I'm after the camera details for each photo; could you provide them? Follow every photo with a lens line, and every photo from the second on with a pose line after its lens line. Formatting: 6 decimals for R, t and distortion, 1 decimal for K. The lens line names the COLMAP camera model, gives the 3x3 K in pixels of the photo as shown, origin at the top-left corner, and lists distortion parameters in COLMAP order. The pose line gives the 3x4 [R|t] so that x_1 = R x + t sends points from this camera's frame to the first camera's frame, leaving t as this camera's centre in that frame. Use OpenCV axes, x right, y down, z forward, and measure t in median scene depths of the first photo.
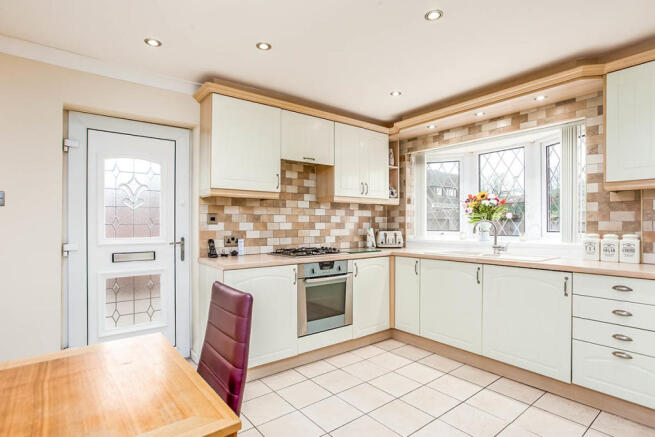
lens RADIAL K [[331.1, 0, 330.3], [0, 331.1, 221.4], [0, 0, 1]] dist [-0.003190, 0.001255]
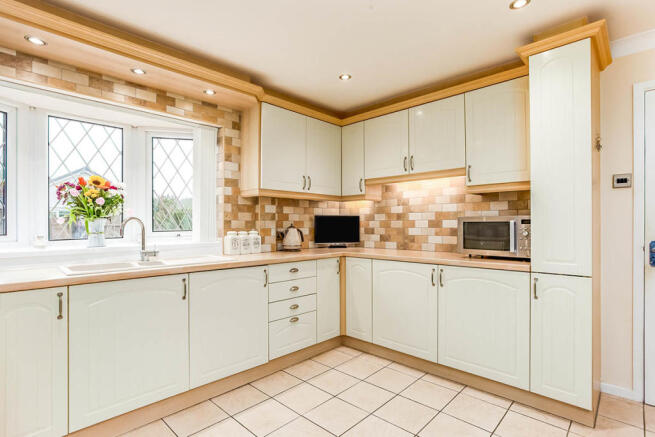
lens RADIAL K [[331.1, 0, 328.1], [0, 331.1, 221.5], [0, 0, 1]] dist [-0.003190, 0.001255]
pose [[-0.121711, 0.005953, 0.992548, -0.371832], [-0.005350, 0.999964, -0.006654, 0.008779], [-0.992551, -0.006120, -0.121675, 0.790855]]
